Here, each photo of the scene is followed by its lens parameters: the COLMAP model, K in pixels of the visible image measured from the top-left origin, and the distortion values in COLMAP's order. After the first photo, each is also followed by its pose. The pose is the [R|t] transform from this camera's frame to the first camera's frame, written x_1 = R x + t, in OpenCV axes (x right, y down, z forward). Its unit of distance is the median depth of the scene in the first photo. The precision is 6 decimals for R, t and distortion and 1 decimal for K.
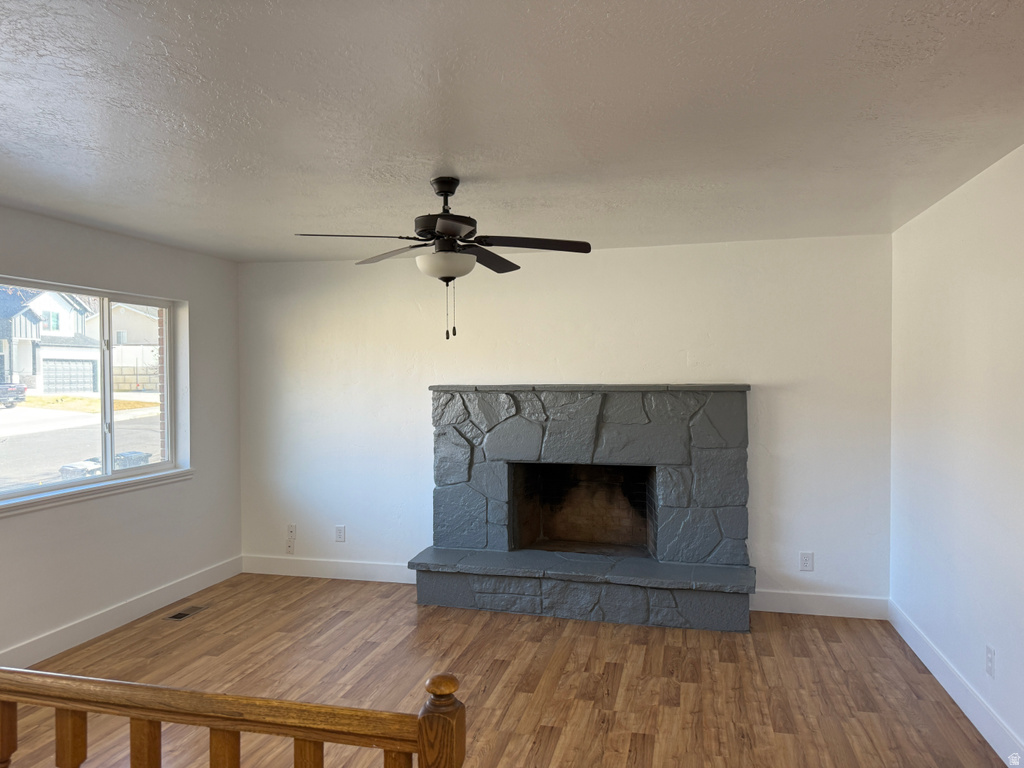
lens RADIAL K [[717.8, 0, 512.0], [0, 717.8, 384.0], [0, 0, 1]] dist [0.004436, -0.005058]
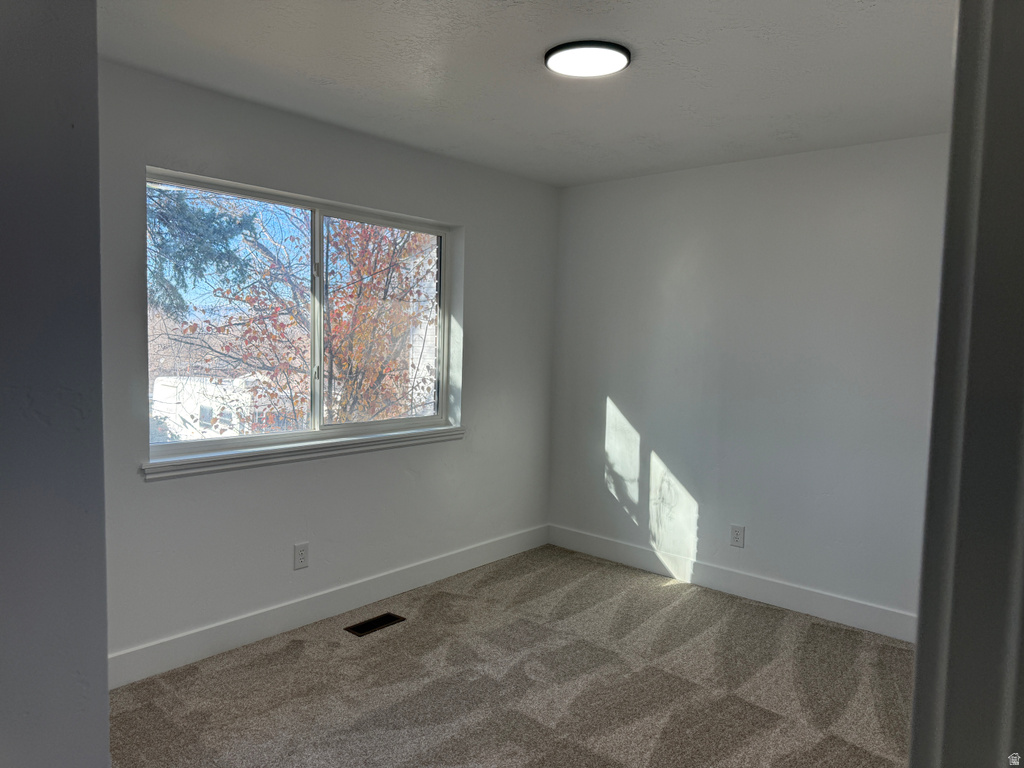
lens RADIAL K [[730.8, 0, 517.7], [0, 730.8, 381.1], [0, 0, 1]] dist [0.073230, -0.002482]
pose [[0.866431, 0.057352, -0.495992, 0.033555], [-0.029224, 0.997503, 0.064292, 0.007999], [0.498441, -0.041210, 0.865943, 0.321701]]
